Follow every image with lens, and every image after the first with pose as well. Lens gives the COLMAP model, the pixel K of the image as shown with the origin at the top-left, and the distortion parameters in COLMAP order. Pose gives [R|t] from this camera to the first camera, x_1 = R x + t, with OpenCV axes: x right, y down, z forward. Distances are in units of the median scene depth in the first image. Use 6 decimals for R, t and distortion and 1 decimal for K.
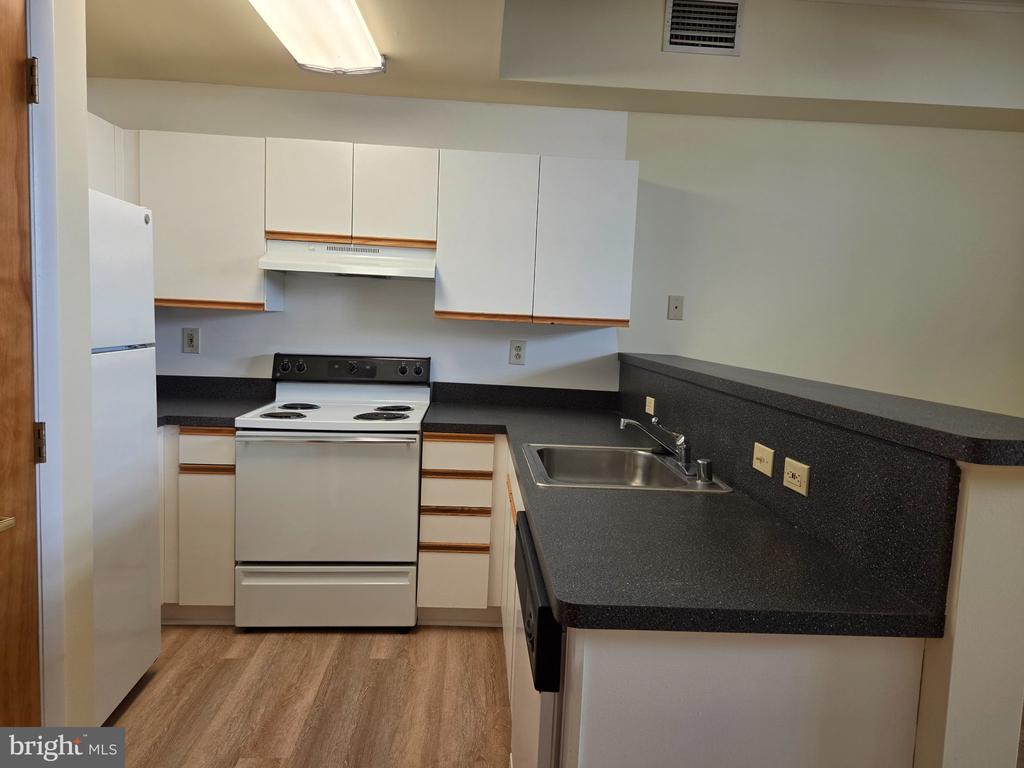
lens RADIAL K [[690.2, 0, 507.2], [0, 690.2, 383.5], [0, 0, 1]] dist [0.067760, -0.055069]
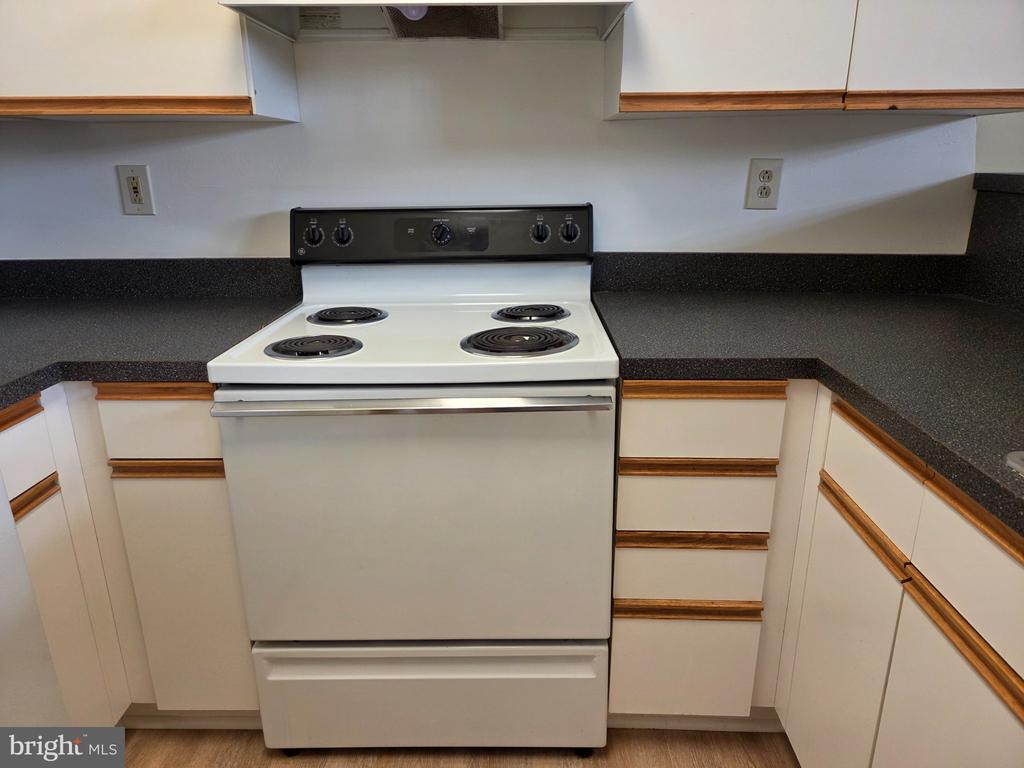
lens RADIAL K [[690.2, 0, 510.1], [0, 690.2, 383.8], [0, 0, 1]] dist [0.067760, -0.055069]
pose [[0.996222, -0.024954, -0.083183, -0.146330], [0.042466, 0.975482, 0.215946, -0.023699], [0.075755, -0.218662, 0.972856, 0.527934]]
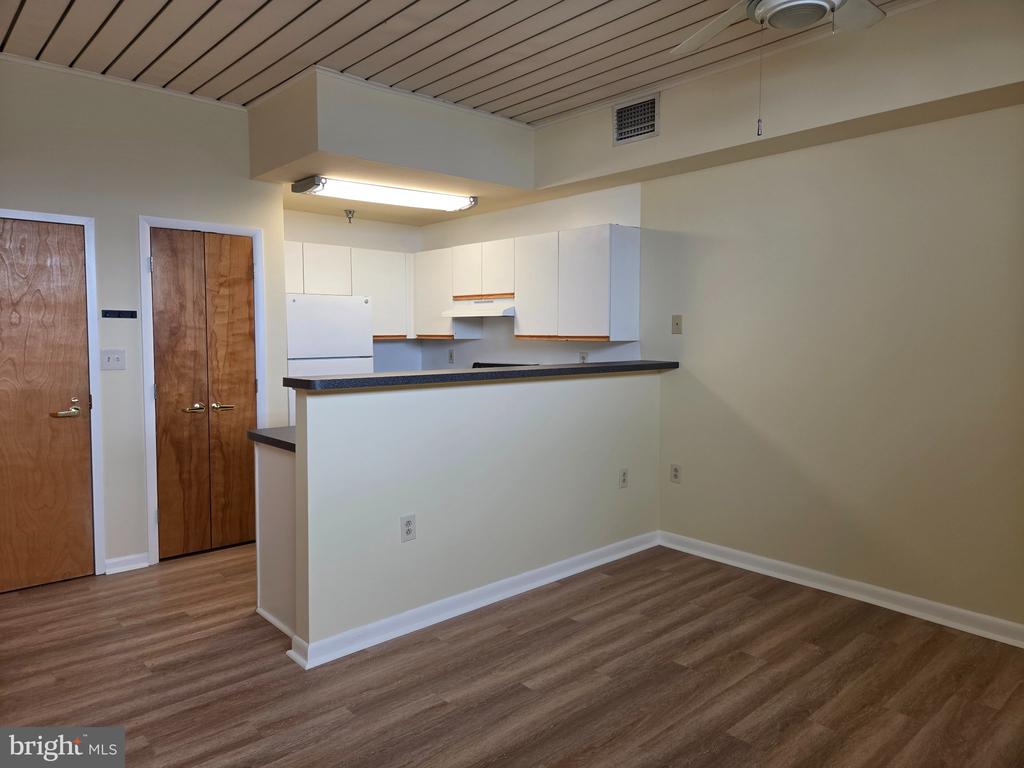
lens RADIAL K [[690.2, 0, 514.2], [0, 690.2, 369.4], [0, 0, 1]] dist [0.067760, -0.055069]
pose [[0.629315, -0.001301, -0.777150, 1.180233], [-0.045722, 0.998204, -0.038696, 0.038985], [0.775805, 0.059885, 0.628125, -0.014850]]
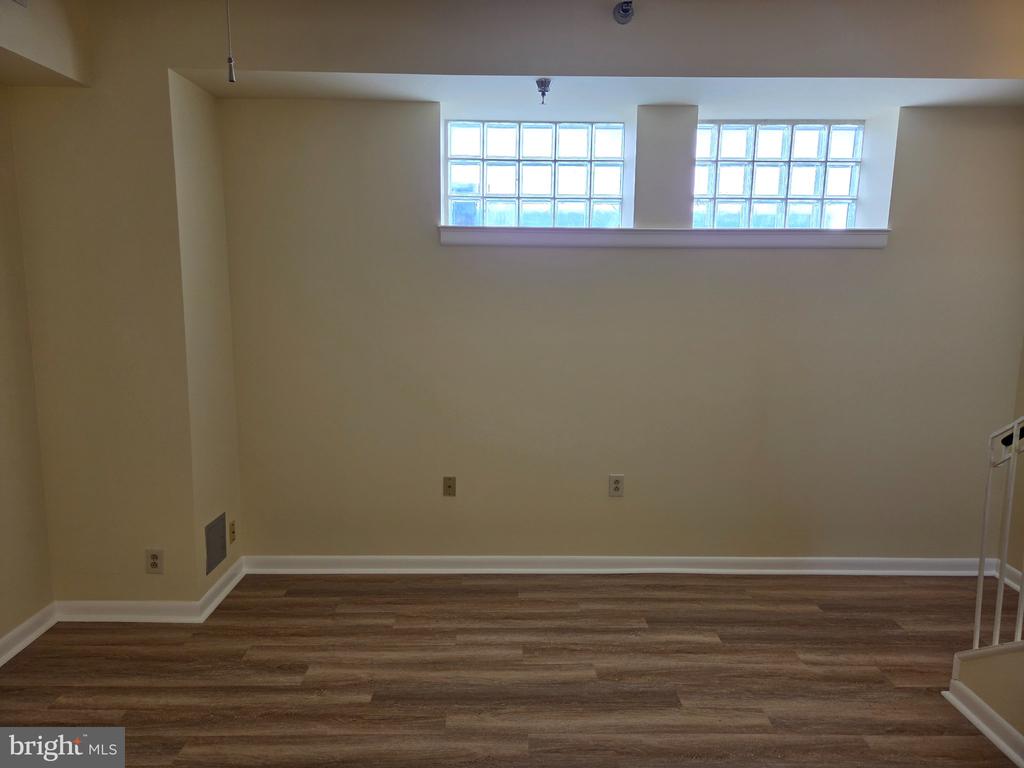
lens RADIAL K [[690.2, 0, 512.0], [0, 690.2, 370.7], [0, 0, 1]] dist [0.067760, -0.055069]
pose [[0.035935, -0.178546, 0.983275, 0.140189], [0.080419, 0.981236, 0.175237, -0.127899], [-0.996113, 0.072777, 0.049619, 0.456780]]
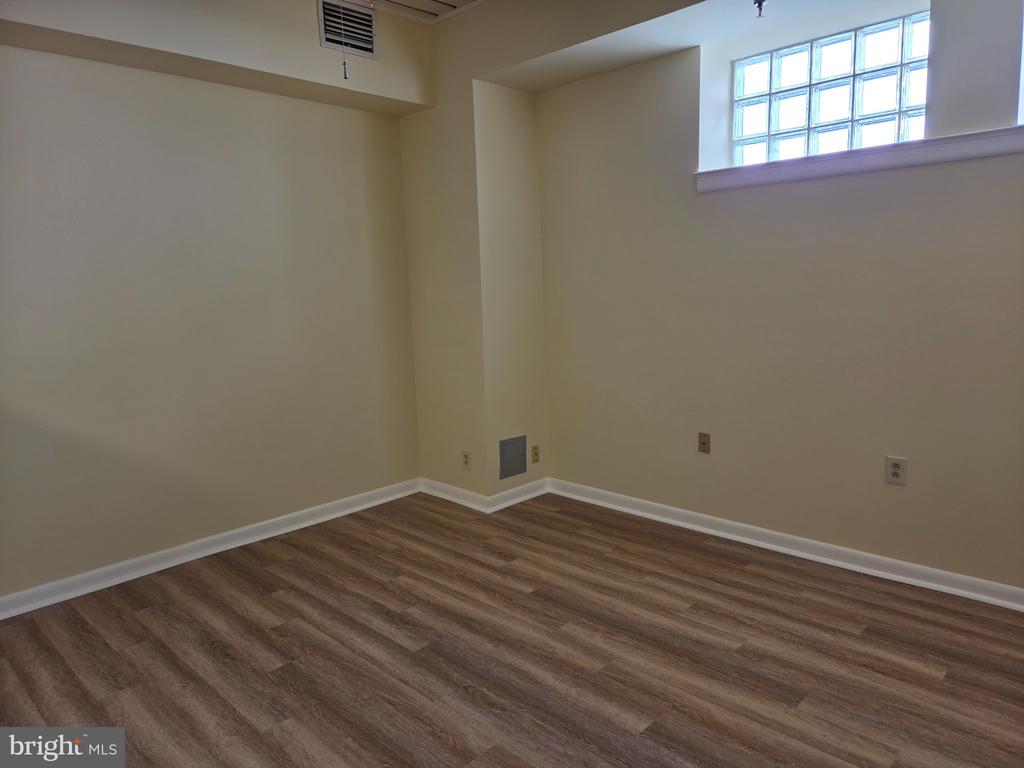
lens RADIAL K [[690.2, 0, 519.8], [0, 690.2, 377.2], [0, 0, 1]] dist [0.067760, -0.055069]
pose [[0.726002, -0.163033, 0.668088, 0.290034], [0.125253, 0.986591, 0.104647, 0.001377], [-0.676190, 0.007706, 0.736687, -0.026108]]
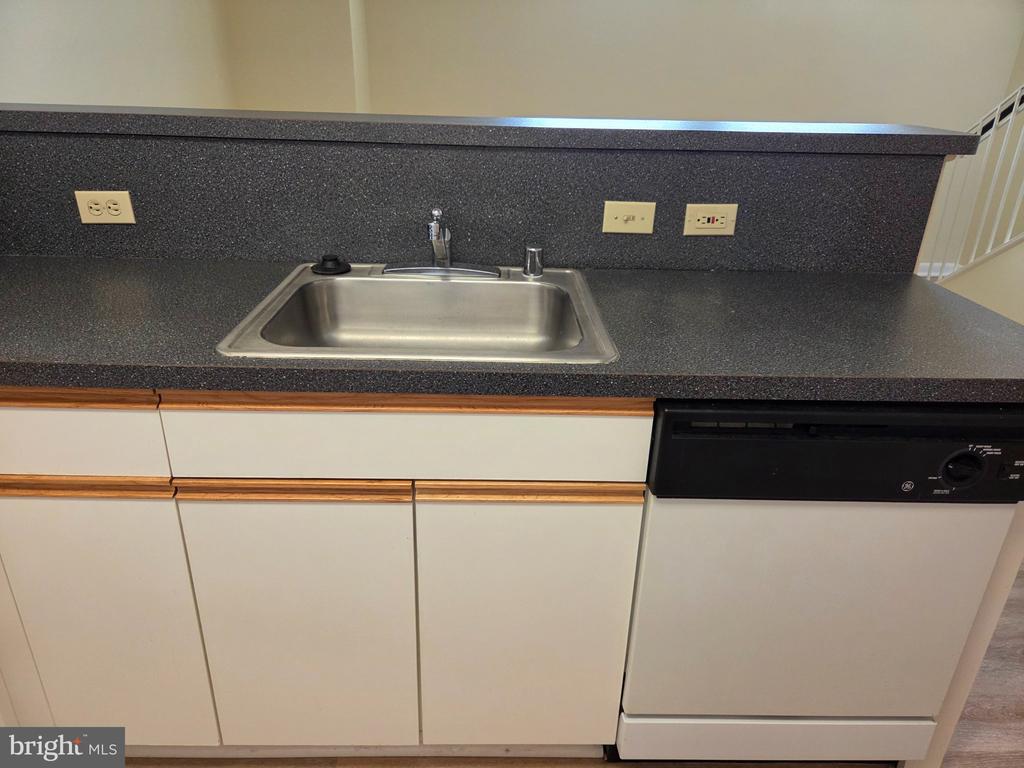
lens RADIAL K [[690.2, 0, 512.6], [0, 690.2, 380.3], [0, 0, 1]] dist [0.067760, -0.055069]
pose [[0.027641, -0.443001, 0.896095, -0.289343], [0.067946, 0.895197, 0.440461, -0.057856], [-0.997306, 0.048711, 0.054844, 0.644747]]
